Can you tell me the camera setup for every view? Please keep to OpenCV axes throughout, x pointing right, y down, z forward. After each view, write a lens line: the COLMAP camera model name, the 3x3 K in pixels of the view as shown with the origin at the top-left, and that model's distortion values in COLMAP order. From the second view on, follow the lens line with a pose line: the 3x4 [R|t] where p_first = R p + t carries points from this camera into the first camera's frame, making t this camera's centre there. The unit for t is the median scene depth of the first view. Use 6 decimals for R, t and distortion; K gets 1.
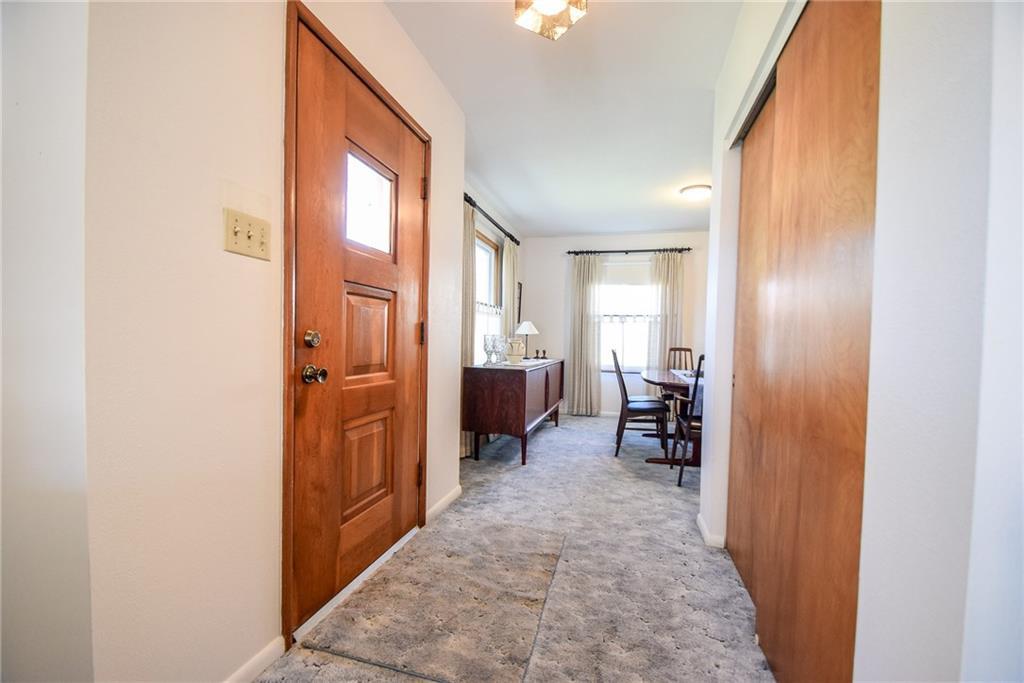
lens RADIAL K [[451.4, 0, 511.0], [0, 451.4, 344.4], [0, 0, 1]] dist [0.001764, -0.001349]
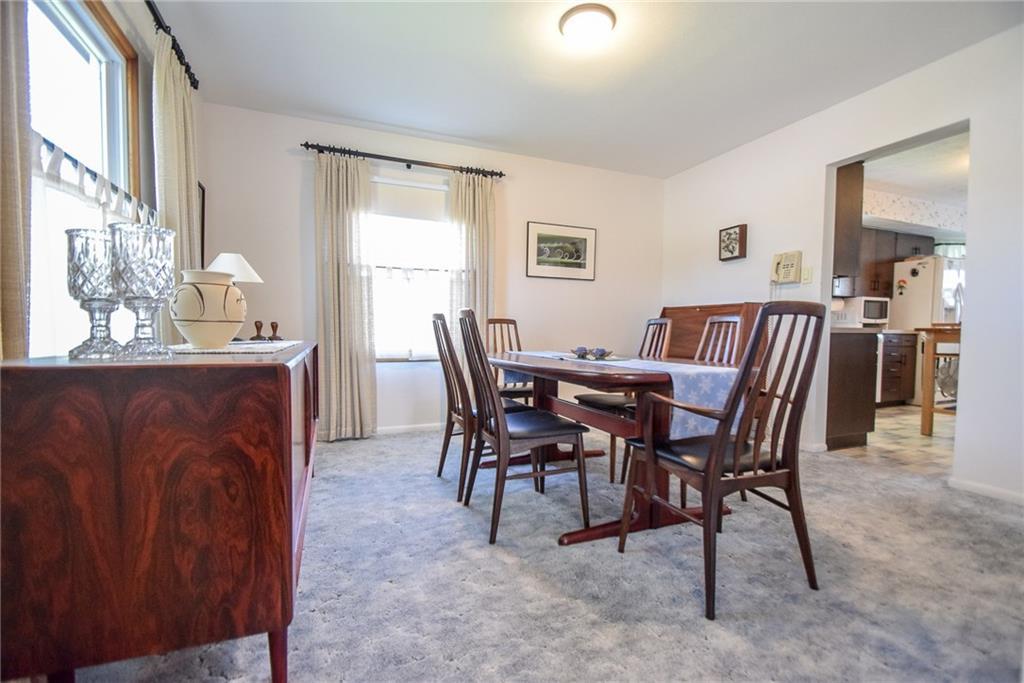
lens RADIAL K [[451.4, 0, 510.2], [0, 451.4, 356.9], [0, 0, 1]] dist [0.001764, -0.001349]
pose [[0.803691, -0.046961, 0.593191, -0.010508], [0.015960, 0.998224, 0.057402, 0.025649], [-0.594833, -0.036667, 0.803012, 0.467115]]
